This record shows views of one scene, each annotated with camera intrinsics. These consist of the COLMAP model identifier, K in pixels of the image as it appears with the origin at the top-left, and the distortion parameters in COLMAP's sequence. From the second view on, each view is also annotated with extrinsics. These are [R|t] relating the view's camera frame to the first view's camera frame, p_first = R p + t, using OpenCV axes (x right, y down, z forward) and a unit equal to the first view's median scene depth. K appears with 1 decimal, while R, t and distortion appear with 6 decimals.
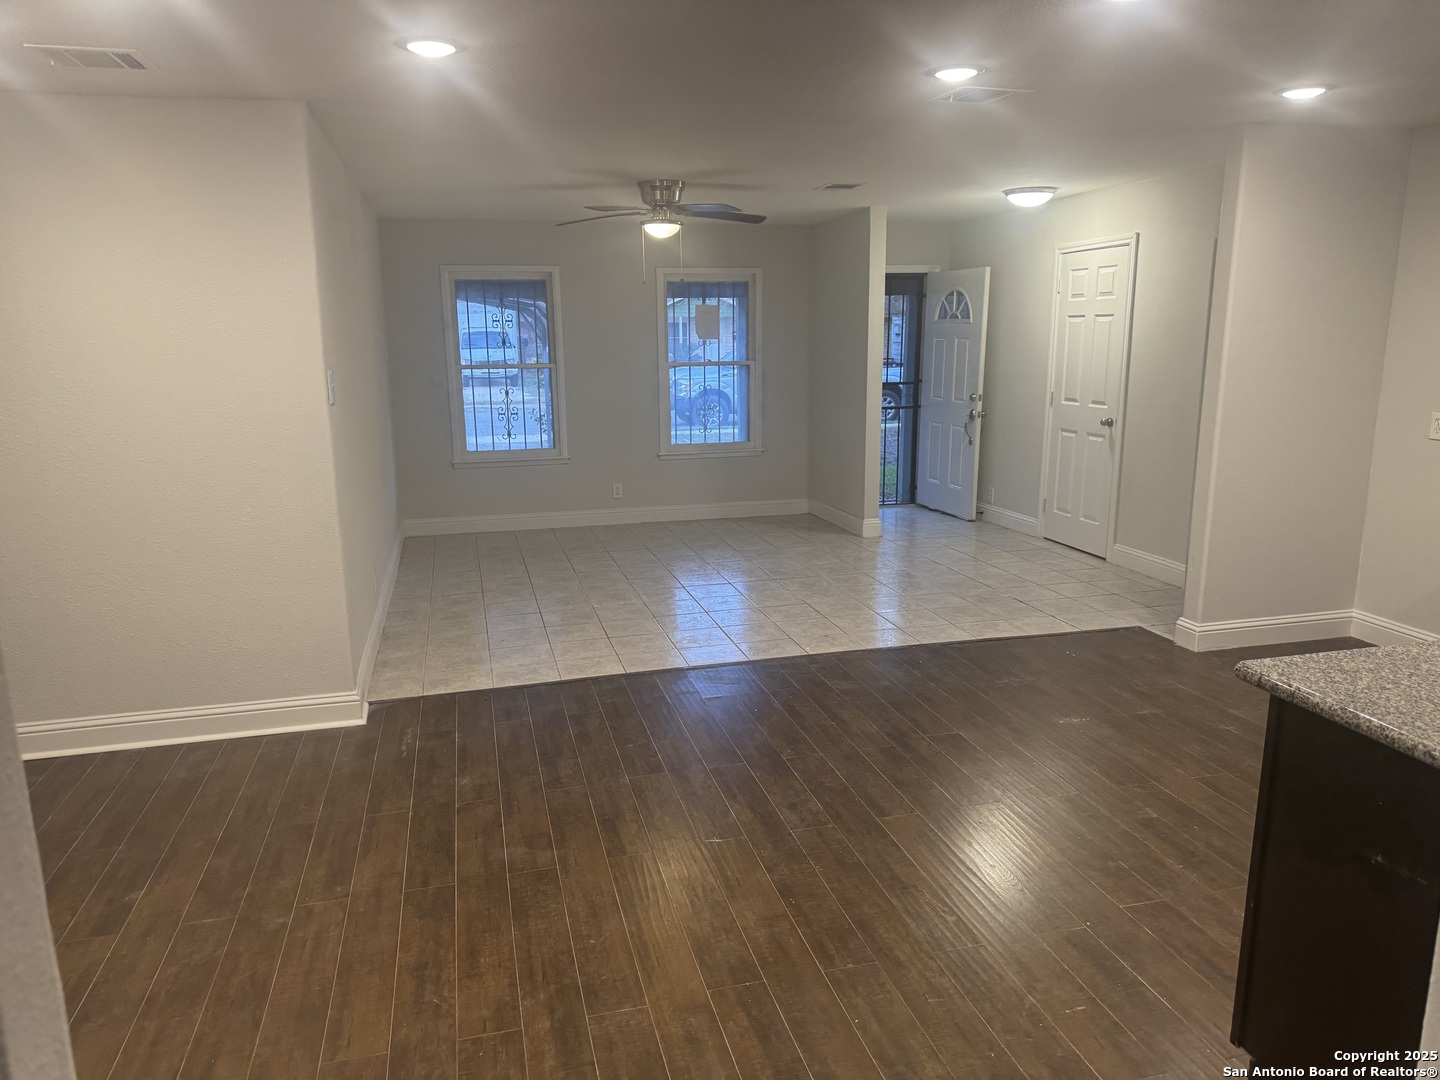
lens RADIAL K [[999.8, 0, 720.0], [0, 999.8, 540.0], [0, 0, 1]] dist [0.102057, -0.122197]
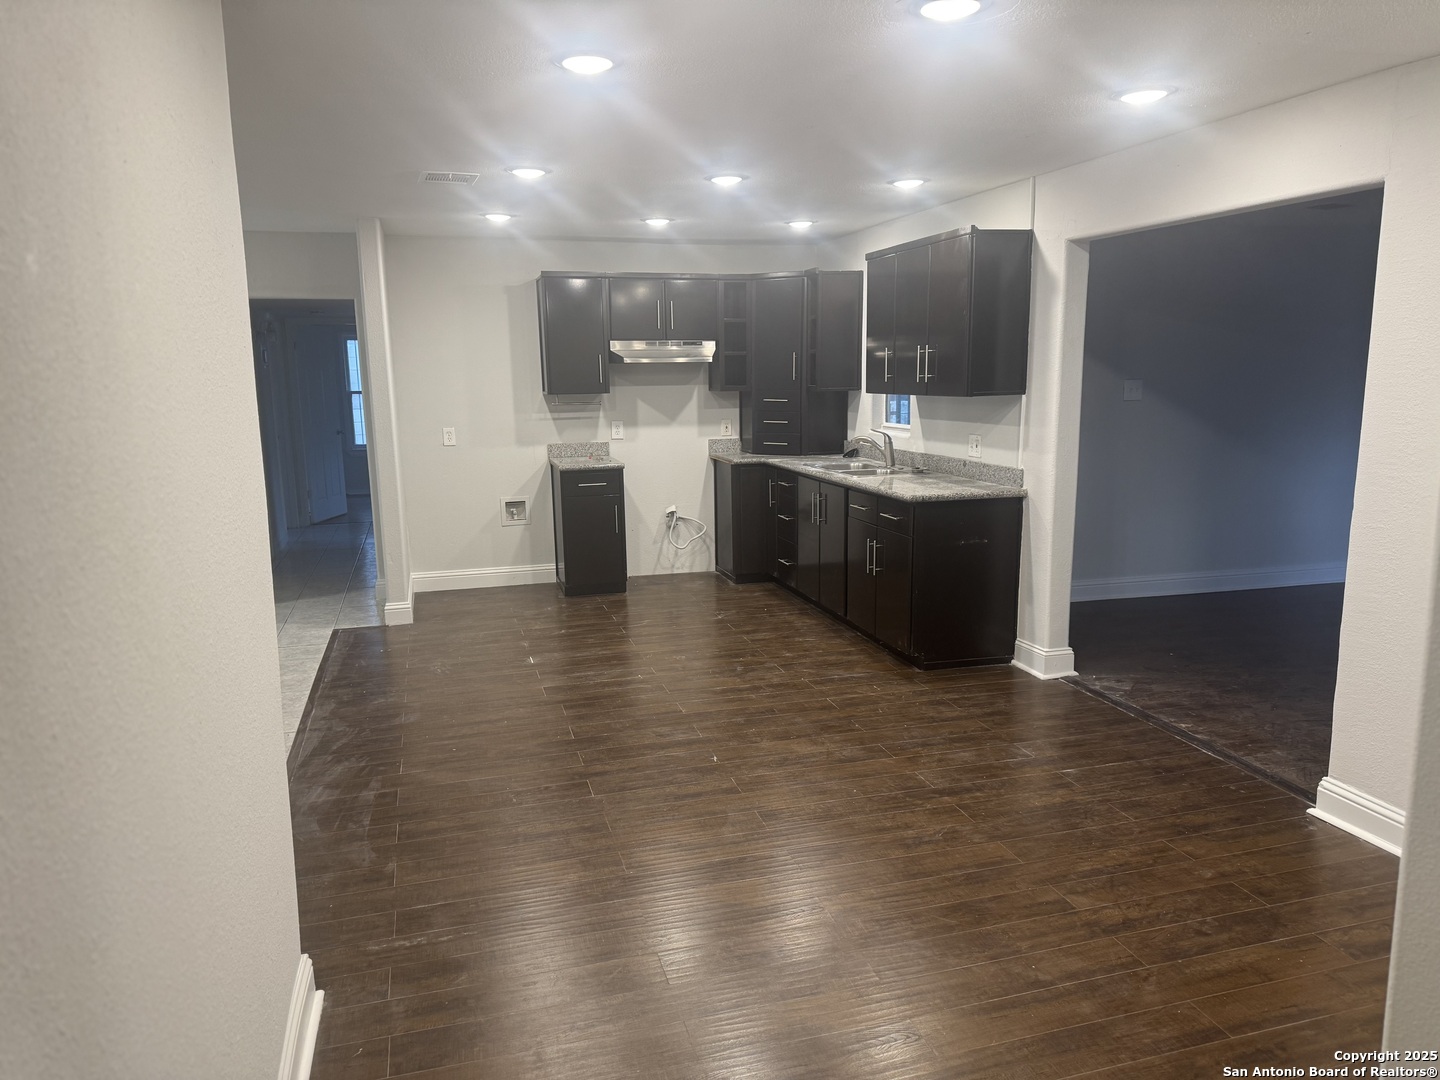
lens RADIAL K [[995.7, 0, 714.7], [0, 995.7, 543.9], [0, 0, 1]] dist [0.108566, -0.147150]
pose [[-0.022174, -0.160224, 0.986832, -0.806328], [0.221354, 0.961790, 0.161132, -0.110528], [-0.974941, 0.222012, 0.014139, 0.618209]]
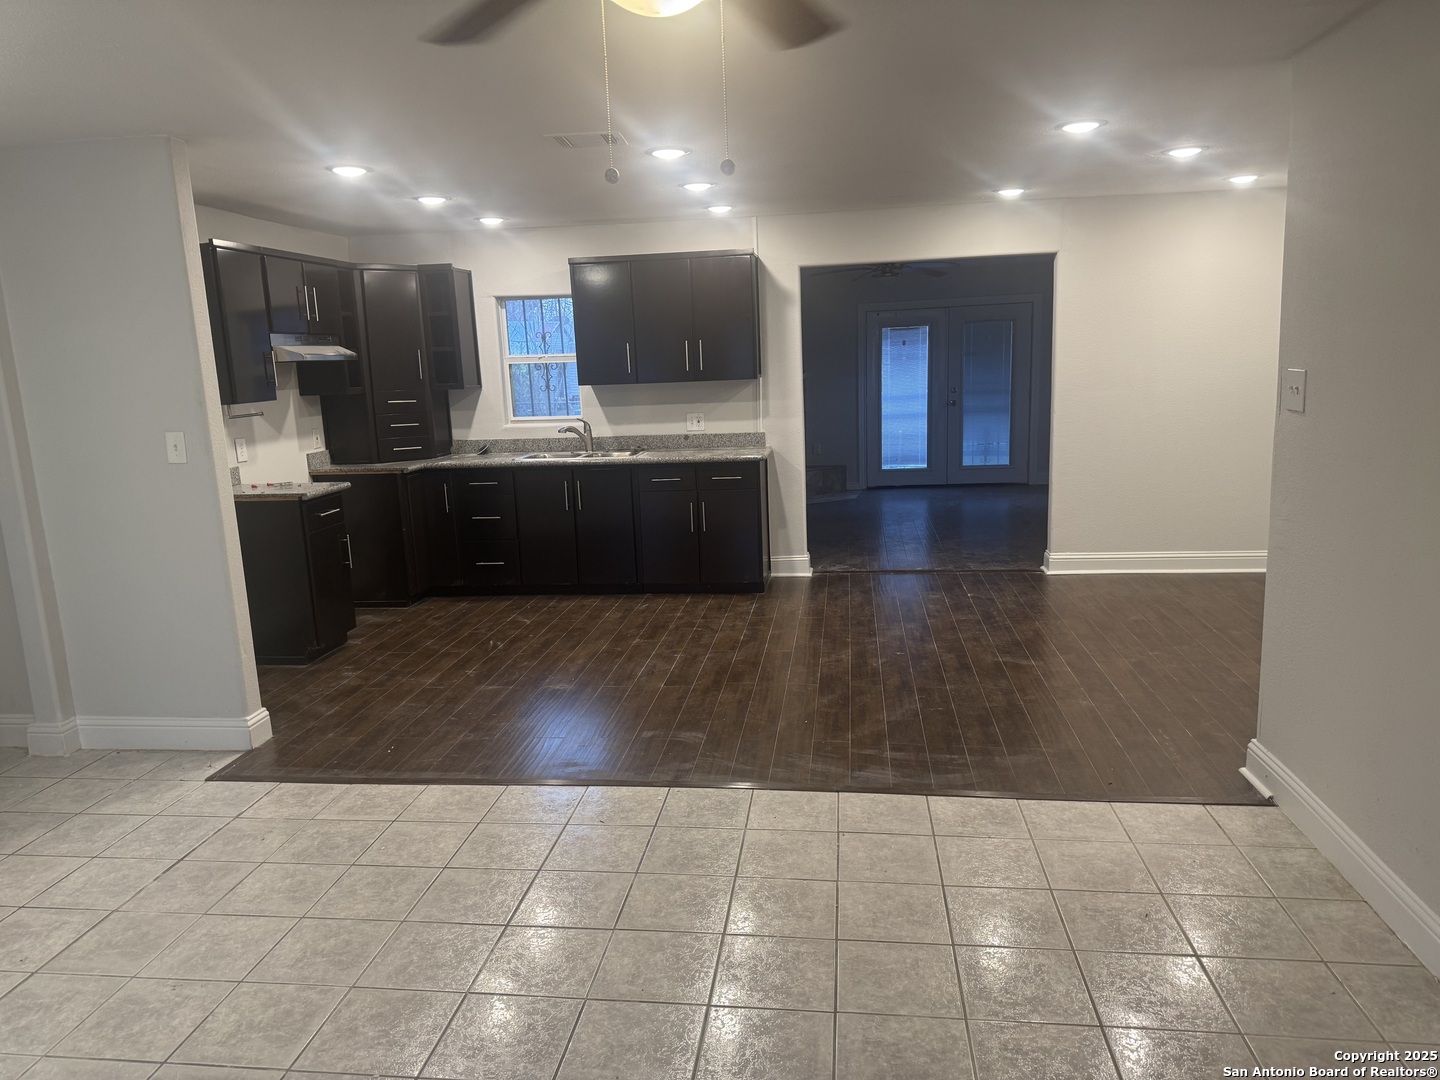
lens RADIAL K [[995.7, 0, 714.7], [0, 995.7, 543.9], [0, 0, 1]] dist [0.108566, -0.147150]
pose [[-0.925876, -0.022526, 0.377155, -0.225185], [0.126580, 0.922042, 0.365810, -0.331759], [-0.355993, 0.386435, -0.850845, 1.618340]]
